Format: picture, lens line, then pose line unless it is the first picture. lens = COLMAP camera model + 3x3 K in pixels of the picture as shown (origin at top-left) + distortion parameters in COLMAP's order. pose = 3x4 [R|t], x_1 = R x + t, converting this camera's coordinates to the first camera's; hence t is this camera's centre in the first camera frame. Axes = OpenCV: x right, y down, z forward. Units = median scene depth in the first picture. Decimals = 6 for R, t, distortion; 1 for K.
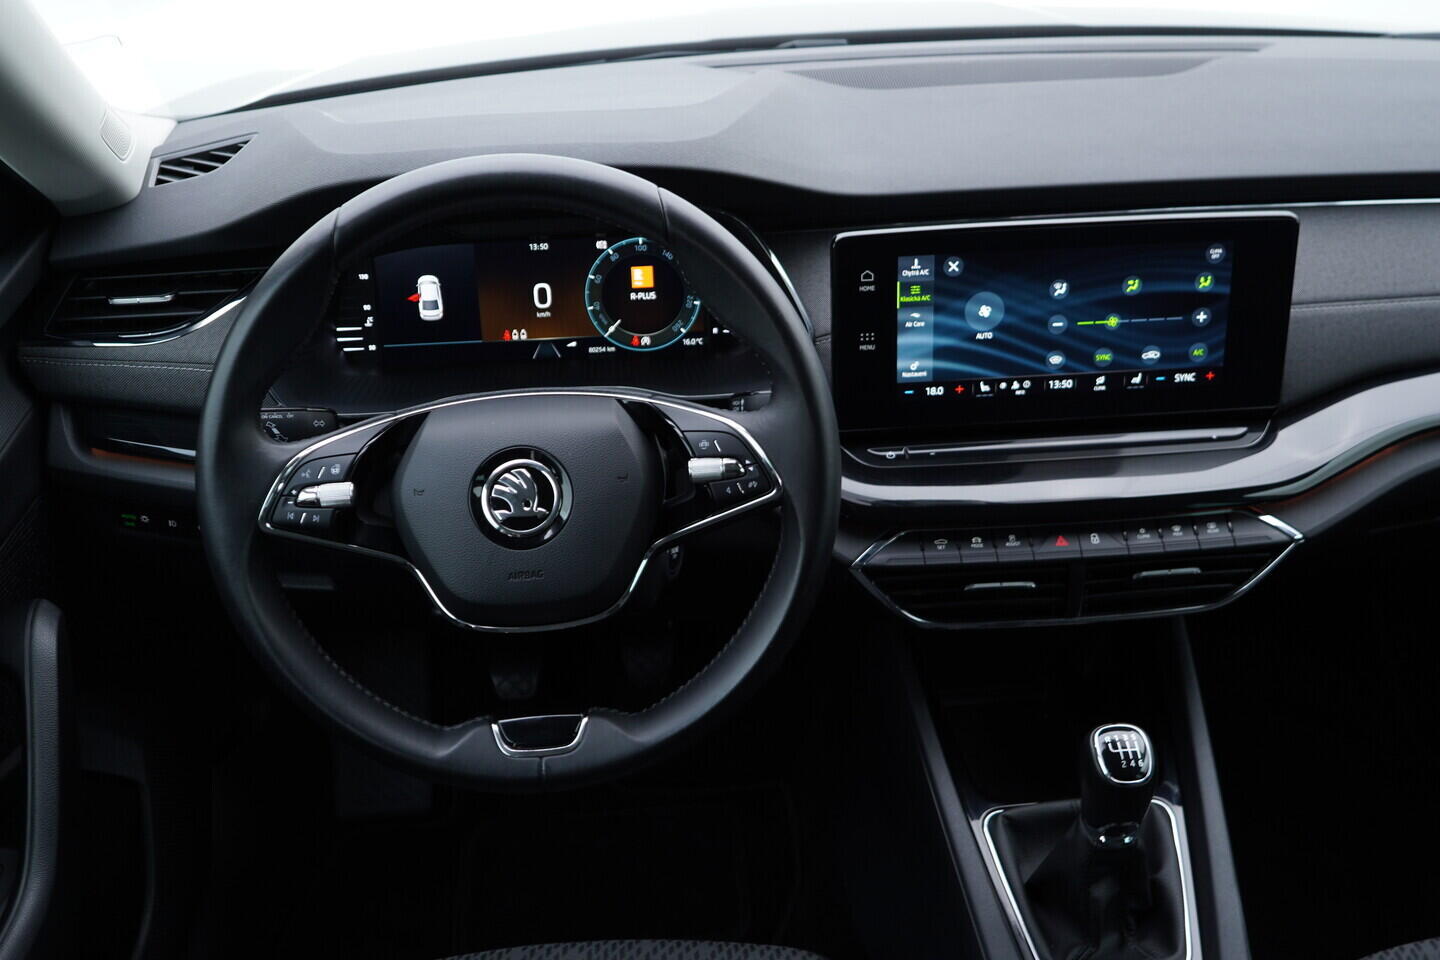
lens RADIAL K [[1468.5, 0, 725.2], [0, 1468.5, 467.9], [0, 0, 1]] dist [-0.004657, 0.000000]
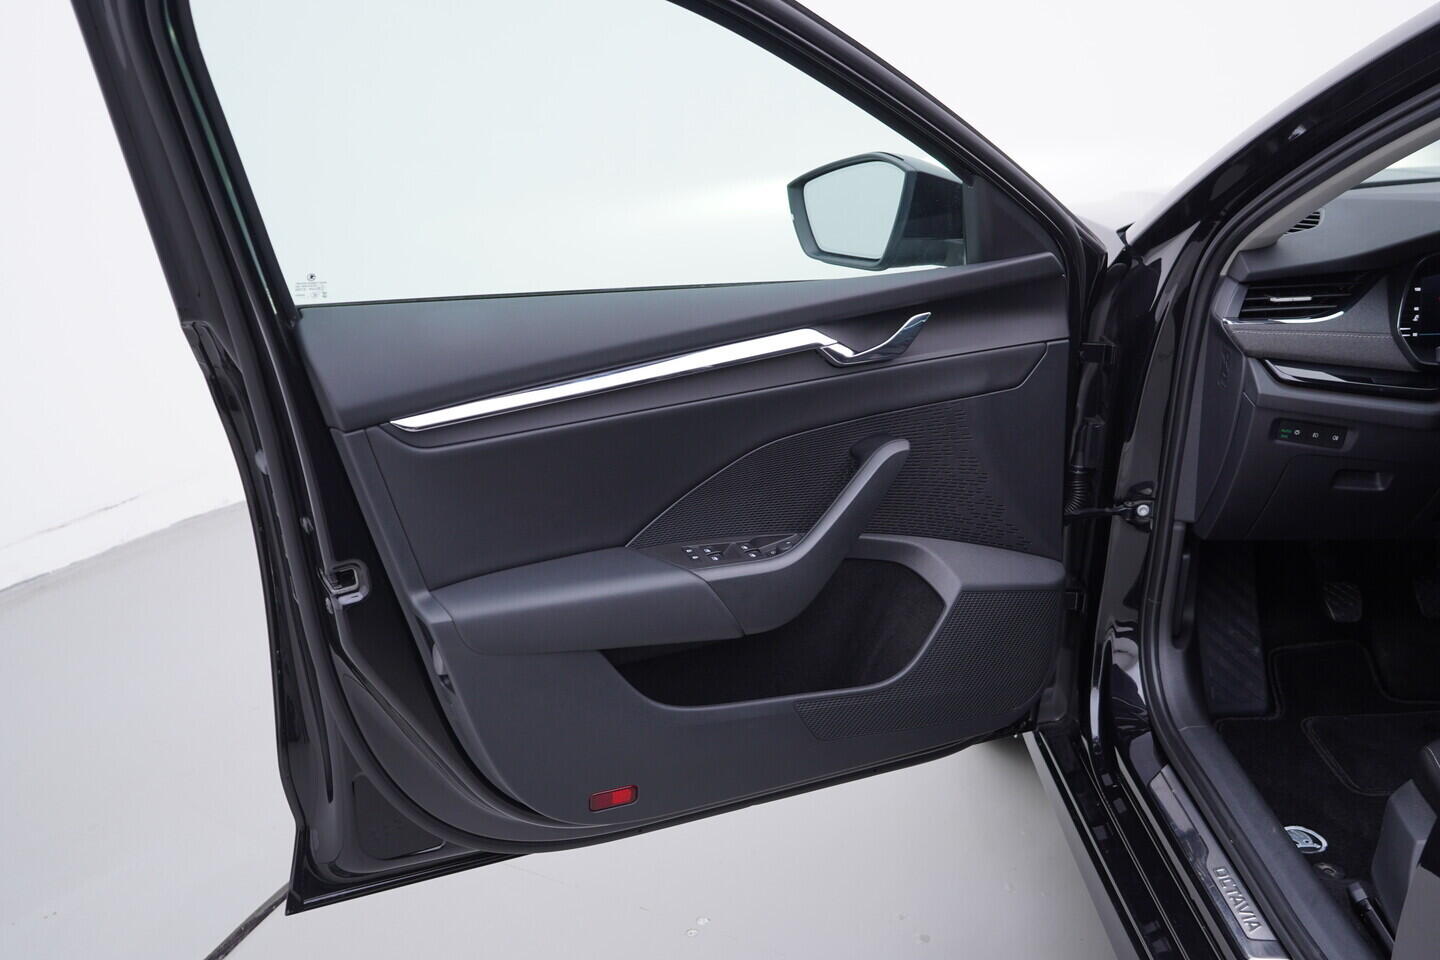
lens RADIAL K [[1468.5, 0, 724.8], [0, 1468.5, 478.3], [0, 0, 1]] dist [-0.004657, 0.000000]
pose [[0.999476, 0.012646, -0.029785, -1.021923], [-0.016757, 0.989712, -0.142092, 0.339499], [0.027682, 0.142516, 0.989405, -0.631549]]
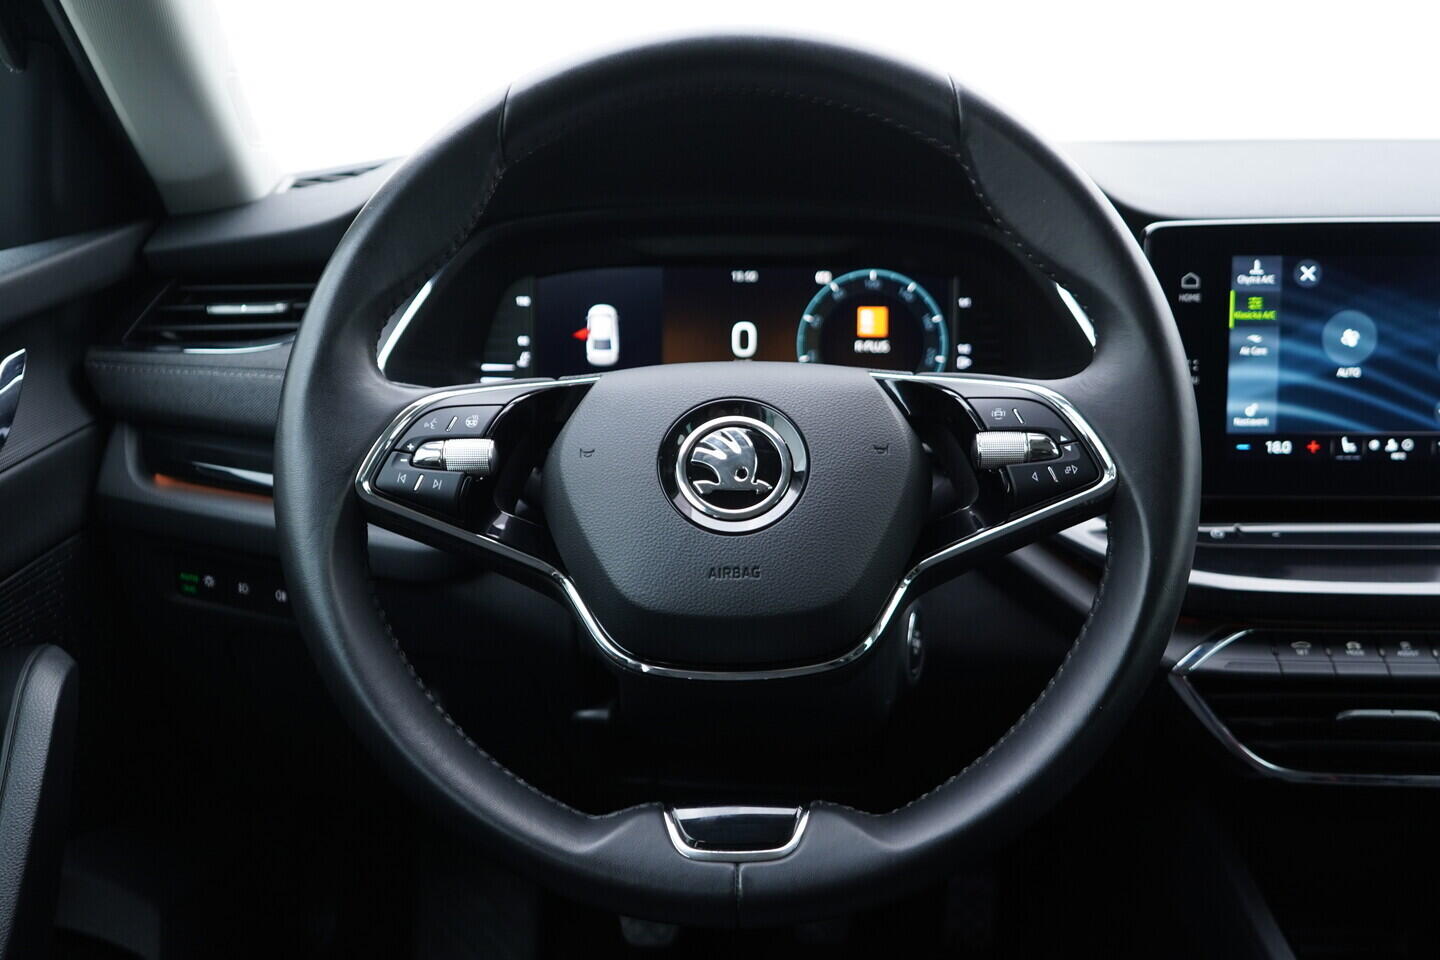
lens RADIAL K [[1468.5, 0, 725.0], [0, 1468.5, 468.8], [0, 0, 1]] dist [-0.004657, 0.000000]
pose [[0.995639, 0.042014, -0.083291, -0.071734], [-0.062572, 0.962978, -0.262218, 0.169306], [0.069190, 0.266286, 0.961408, 0.284867]]
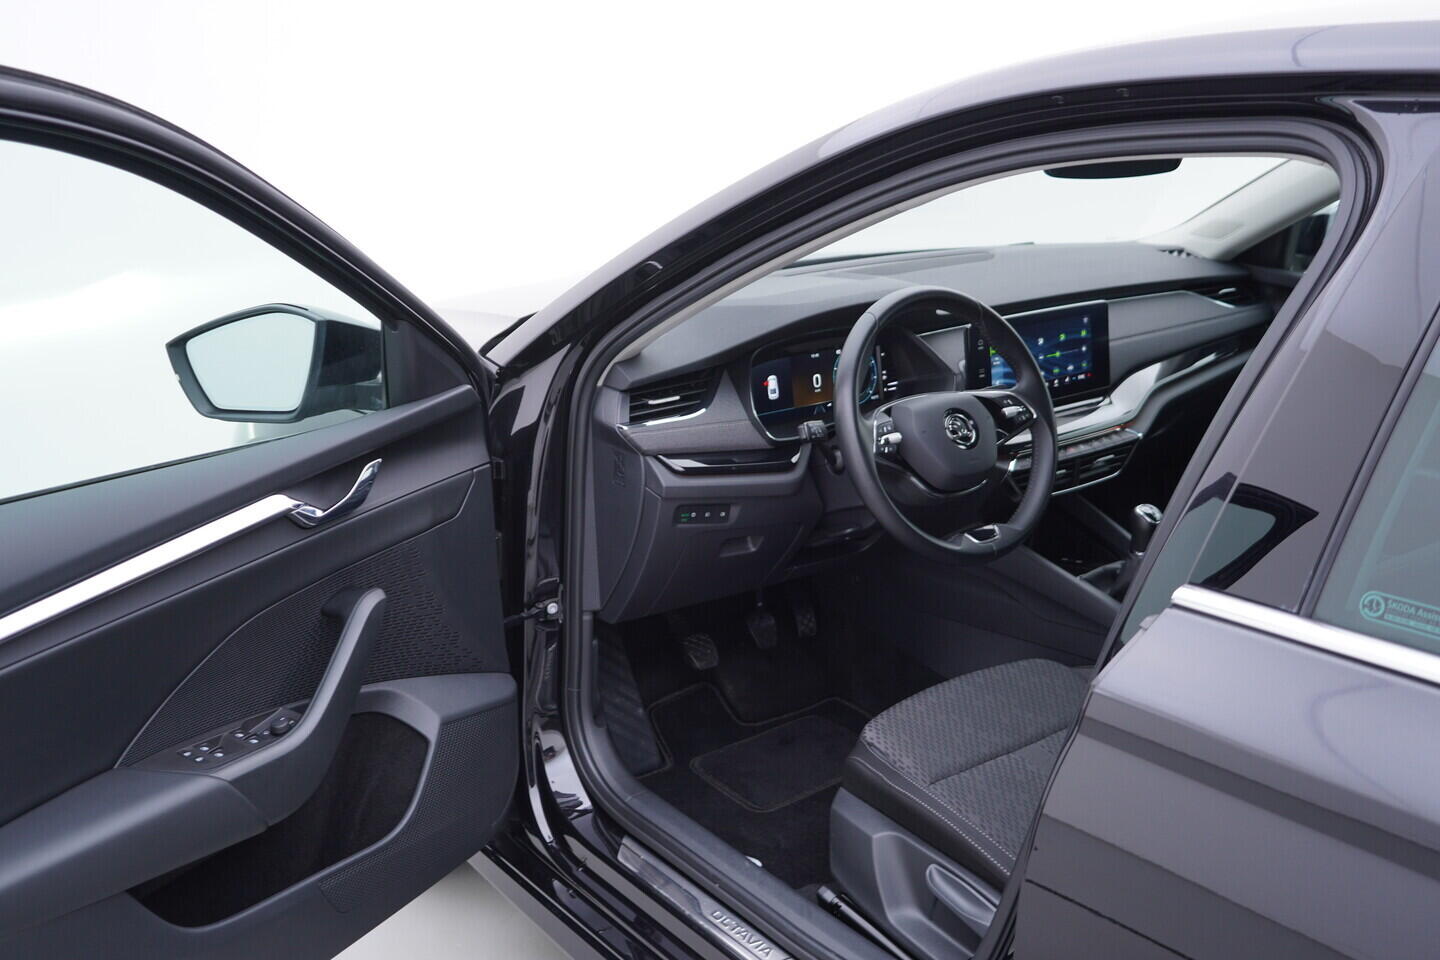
lens RADIAL K [[1468.5, 0, 719.3], [0, 1468.5, 481.4], [0, 0, 1]] dist [-0.004657, 0.000000]
pose [[0.834694, -0.144357, 0.531457, -1.401542], [0.246741, 0.960783, -0.126554, 0.246052], [-0.492346, 0.236766, 0.837578, -0.587643]]
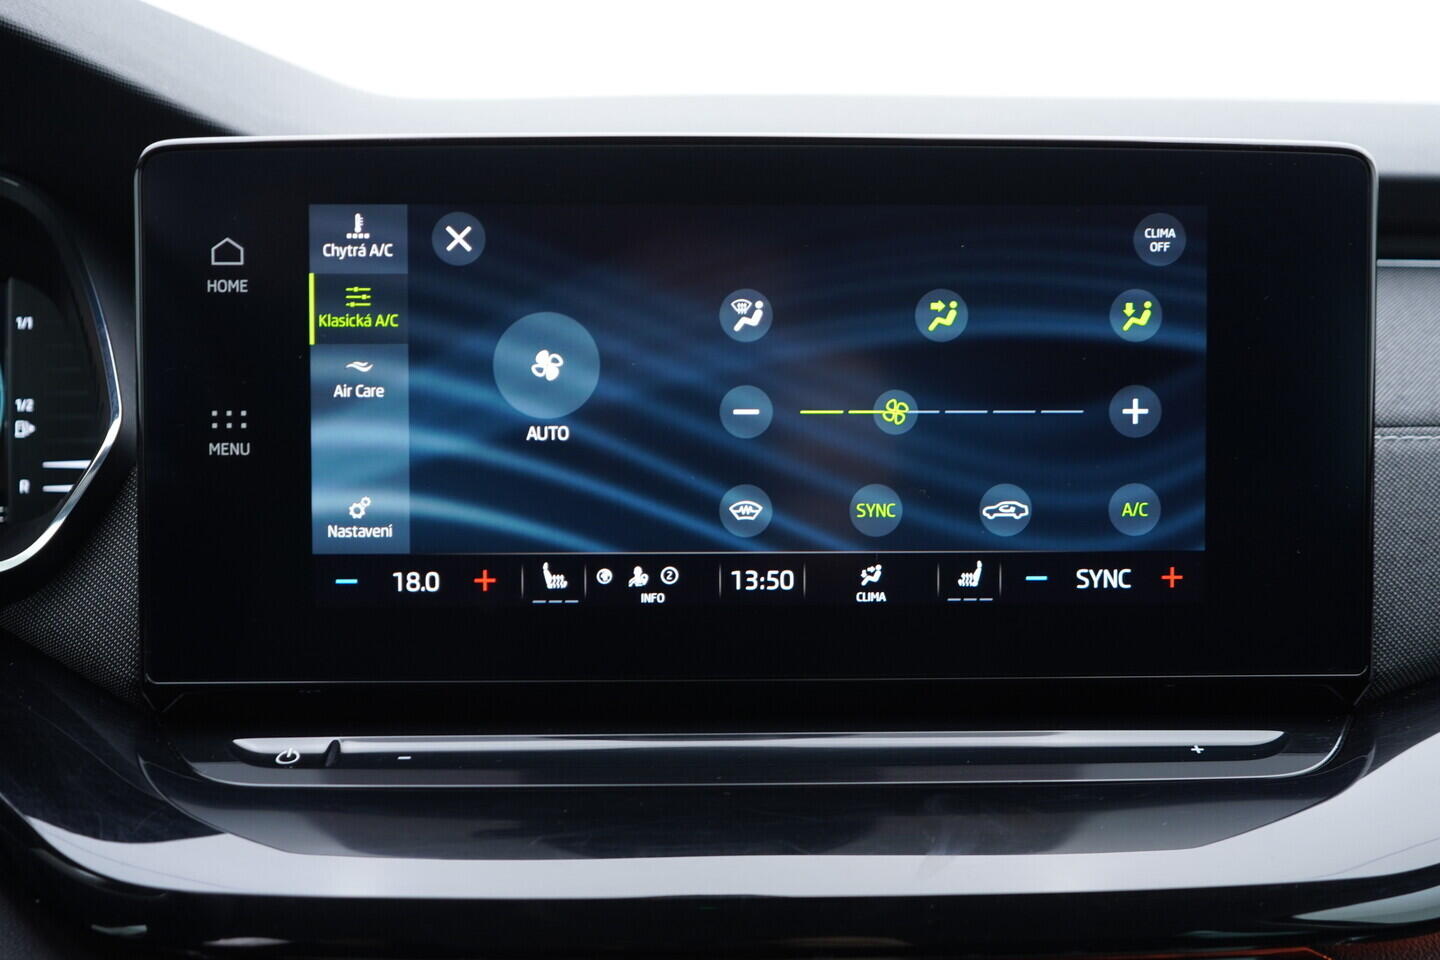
lens RADIAL K [[1509.0, 0, 713.3], [0, 1509.0, 535.1], [0, 0, 1]] dist [0.015579, 0.000000]
pose [[0.998783, 0.032082, -0.037465, 0.234118], [-0.042921, 0.939561, -0.339682, 0.063144], [0.024303, 0.340876, 0.939794, 0.650309]]
